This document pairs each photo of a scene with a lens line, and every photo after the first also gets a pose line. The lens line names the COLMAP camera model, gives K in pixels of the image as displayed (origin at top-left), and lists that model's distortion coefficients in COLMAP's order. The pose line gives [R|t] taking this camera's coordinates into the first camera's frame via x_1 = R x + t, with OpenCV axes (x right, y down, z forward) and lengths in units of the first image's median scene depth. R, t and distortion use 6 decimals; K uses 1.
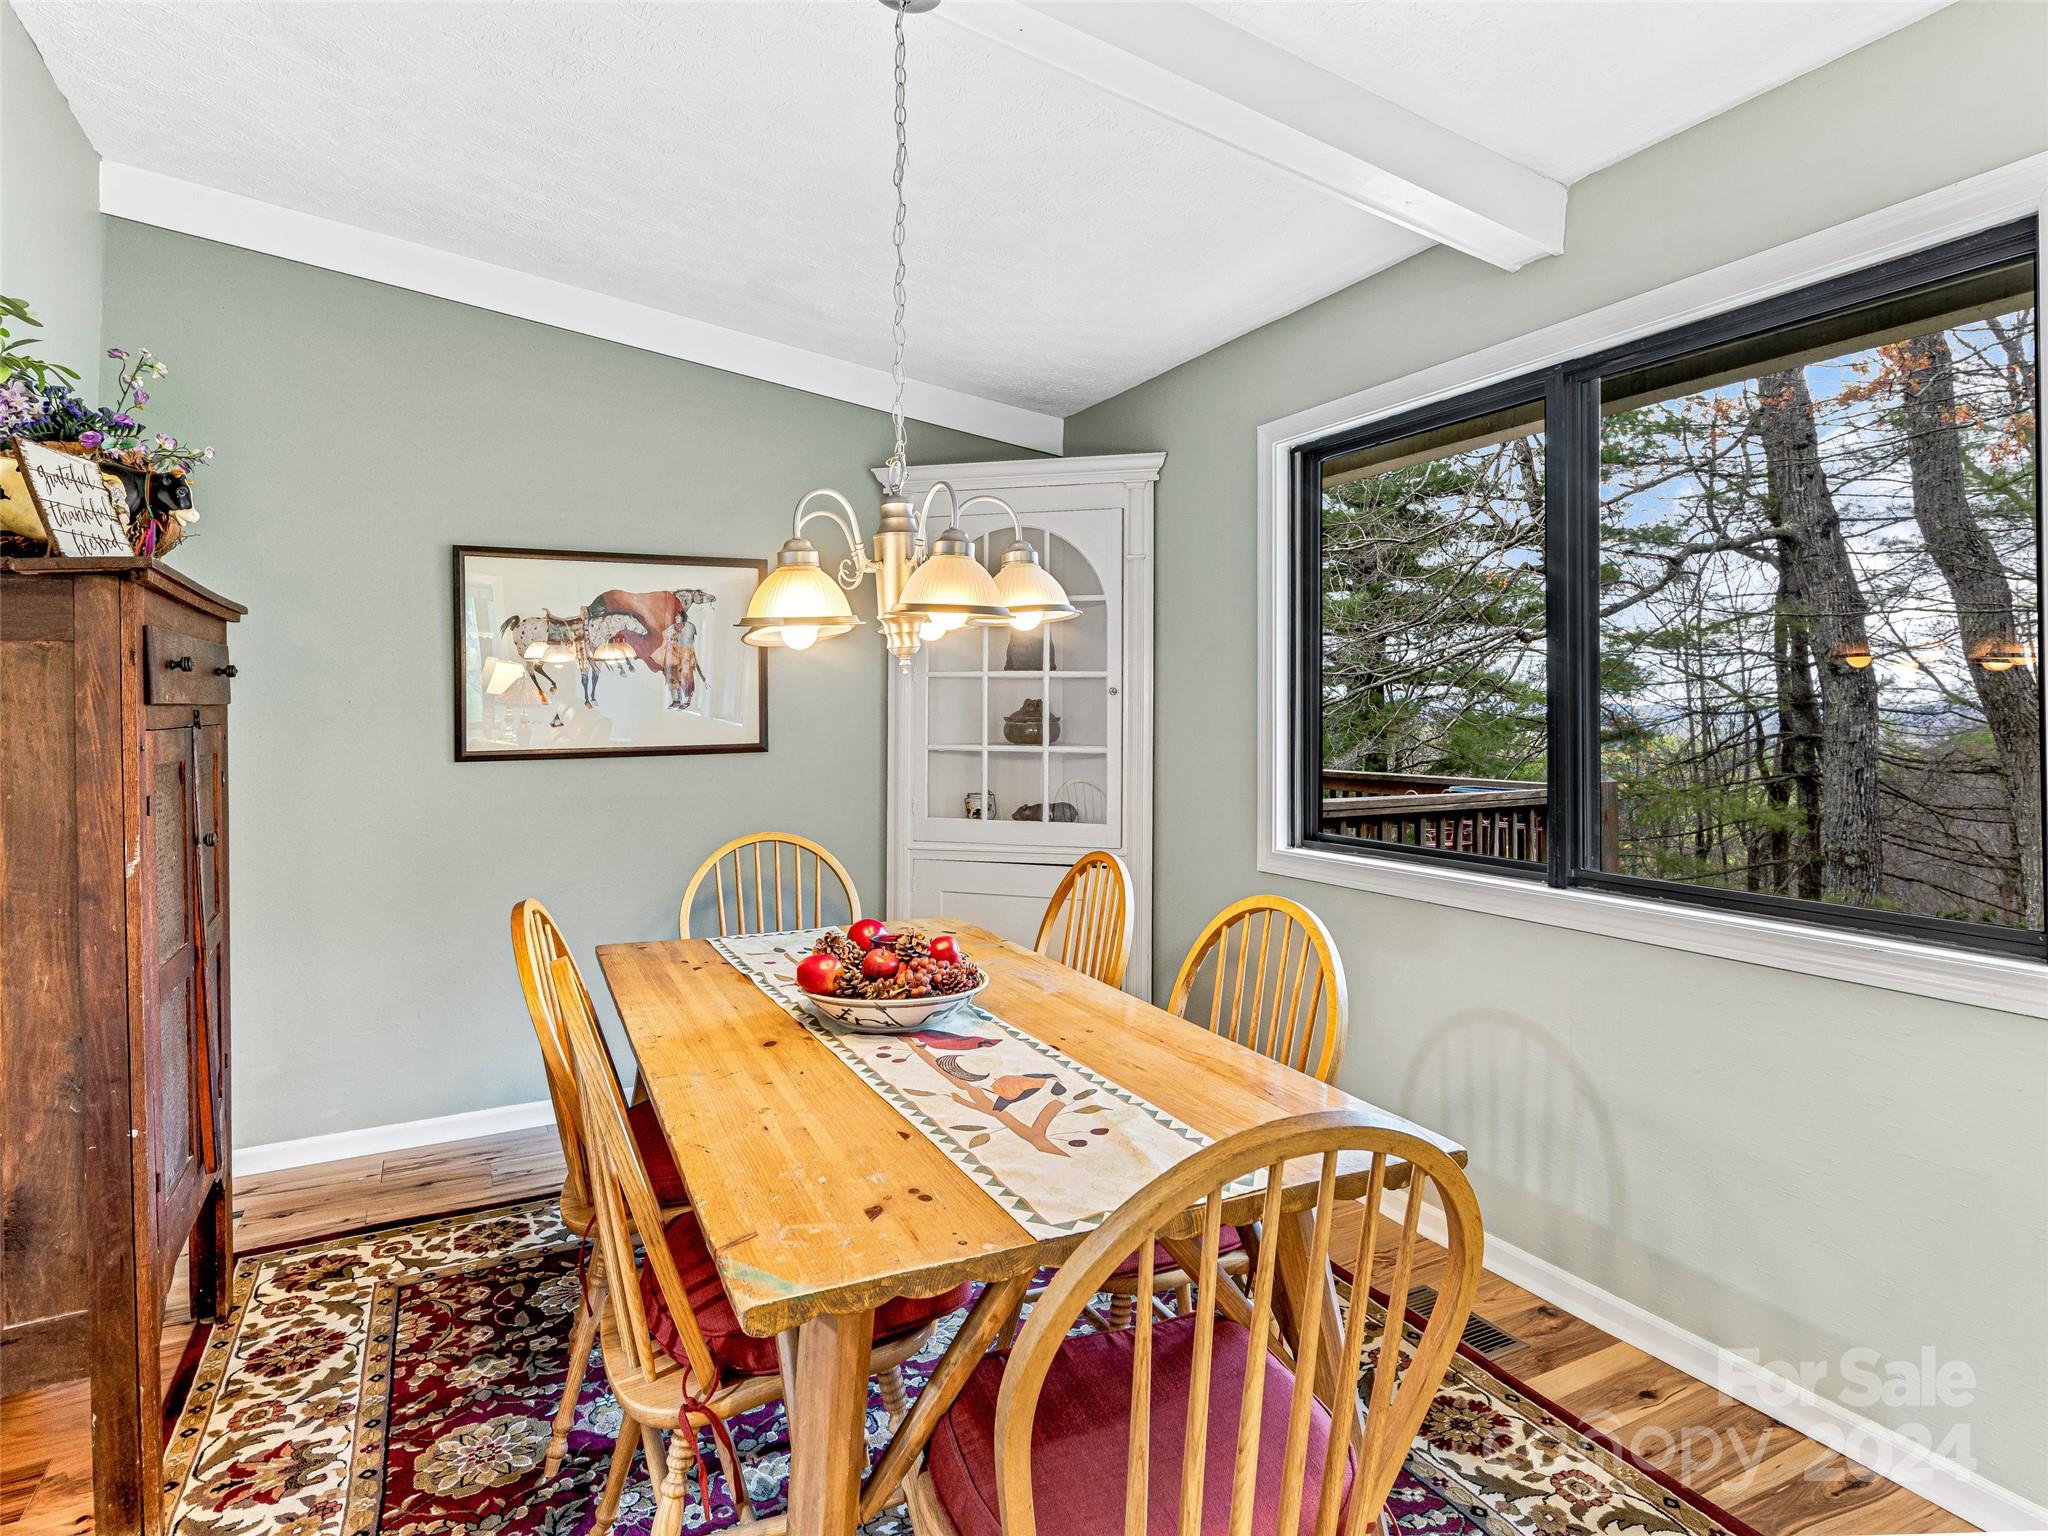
lens RADIAL K [[1132.5, 0, 1024.0], [0, 1132.5, 768.0], [0, 0, 1]] dist [-0.003781, -0.000469]
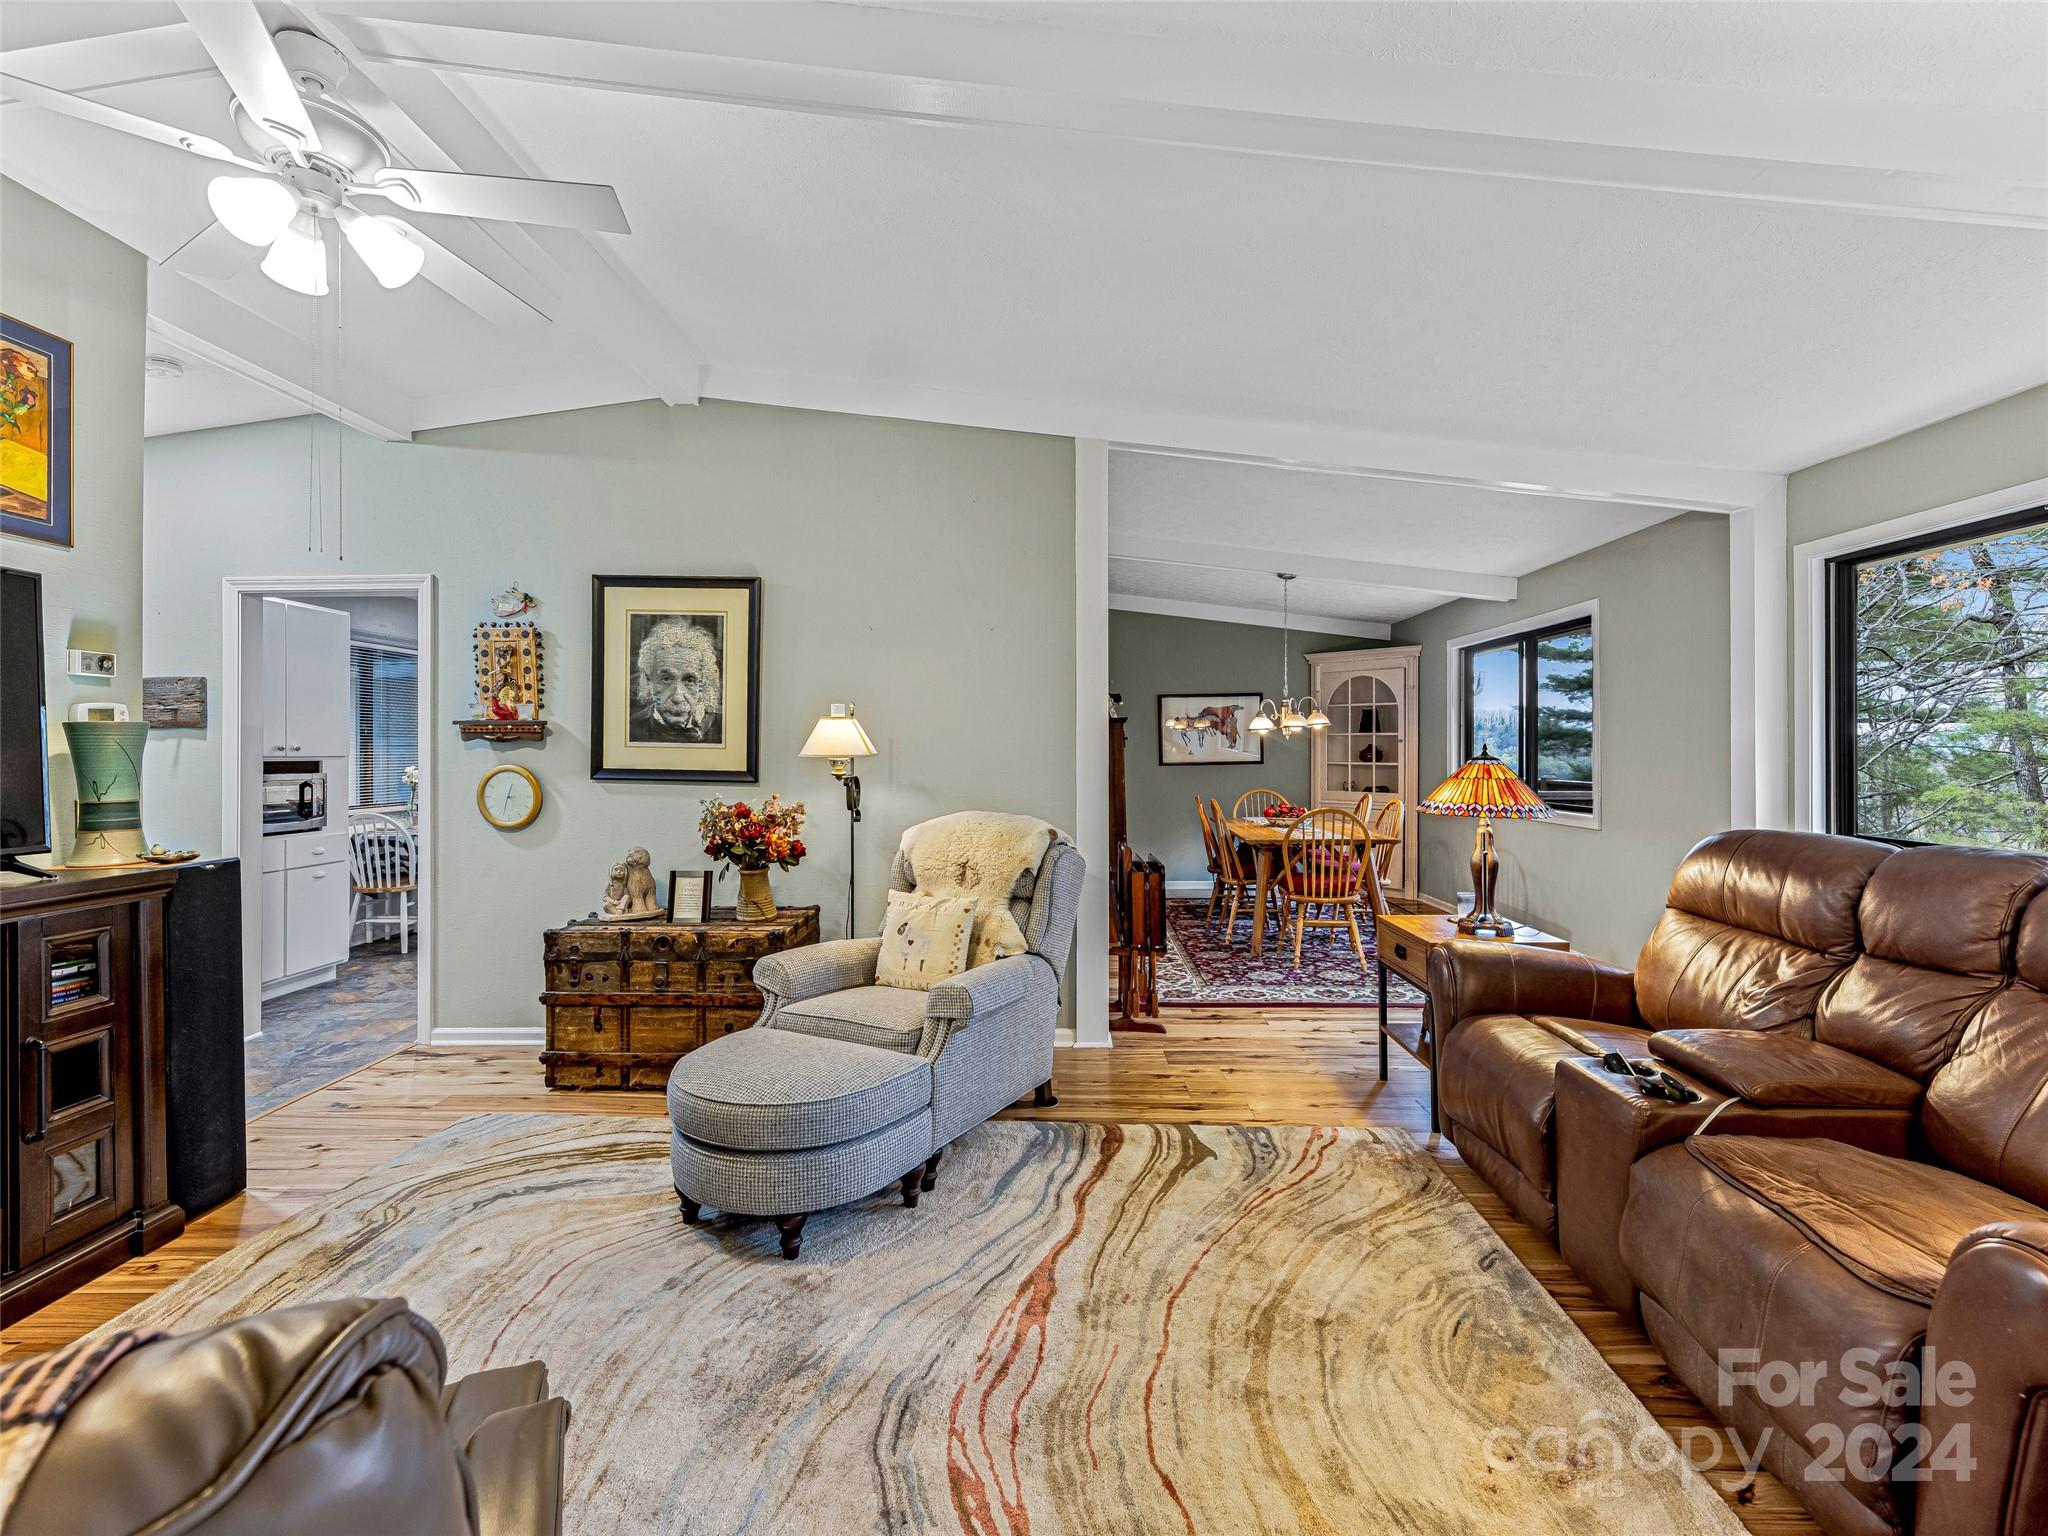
lens RADIAL K [[945.1, 0, 1024.0], [0, 945.1, 768.0], [0, 0, 1]] dist [0.003244, 0.000375]
pose [[0.882464, 0.002364, -0.470374, 0.349522], [-0.019707, 0.999295, -0.031948, 0.082812], [0.469967, 0.037463, 0.881889, -1.326085]]
